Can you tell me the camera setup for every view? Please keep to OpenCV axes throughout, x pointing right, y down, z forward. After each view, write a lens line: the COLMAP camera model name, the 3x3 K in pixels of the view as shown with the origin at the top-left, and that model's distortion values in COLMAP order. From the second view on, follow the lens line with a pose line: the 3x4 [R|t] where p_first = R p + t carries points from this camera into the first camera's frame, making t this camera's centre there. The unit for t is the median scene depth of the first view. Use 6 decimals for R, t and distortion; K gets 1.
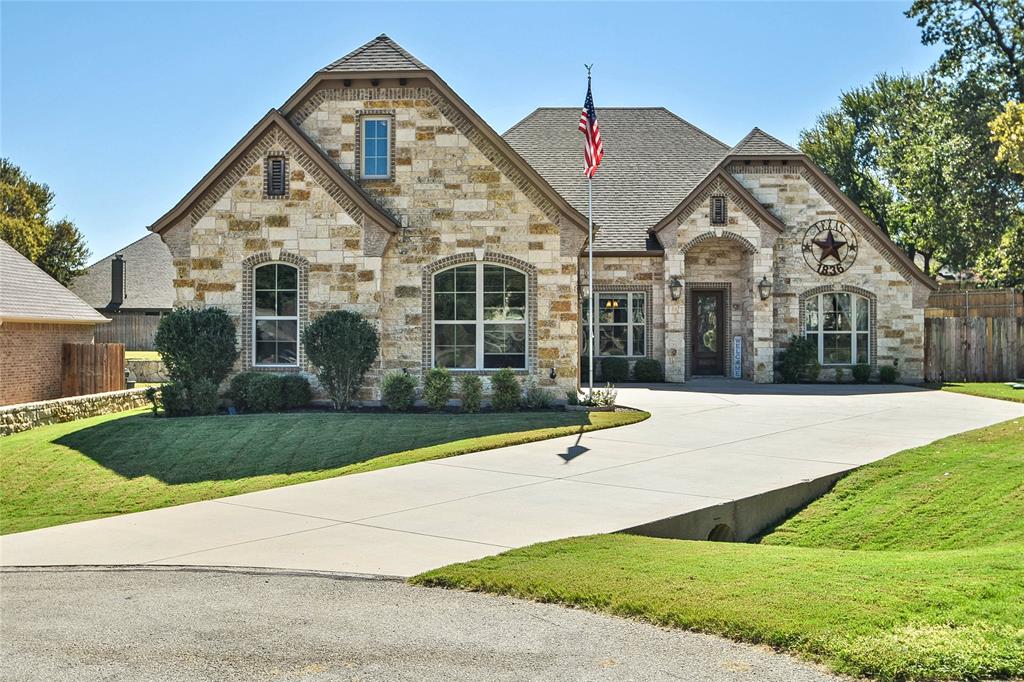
lens RADIAL K [[1150.0, 0, 512.0], [0, 1150.0, 341.0], [0, 0, 1]] dist [-0.053348, -0.006909]
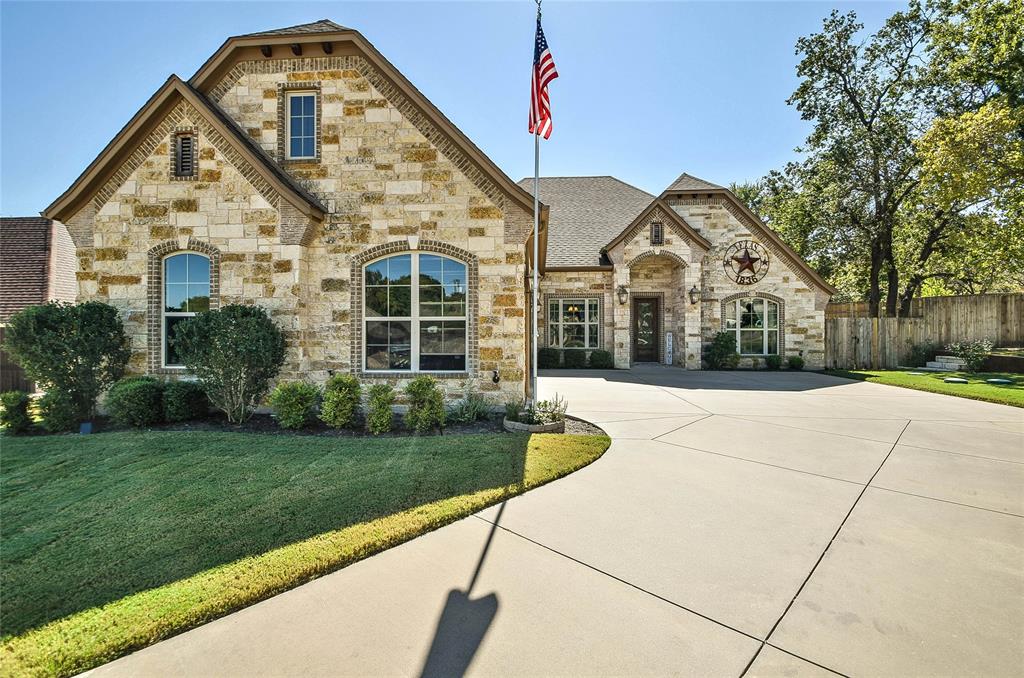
lens RADIAL K [[475.9, 0, 512.0], [0, 475.9, 339.0], [0, 0, 1]] dist [-0.001080, -0.000569]
pose [[0.998296, 0.000560, -0.058347, 0.069176], [0.000183, 0.999919, 0.012722, -0.005358], [0.058350, -0.012711, 0.998215, 0.635200]]
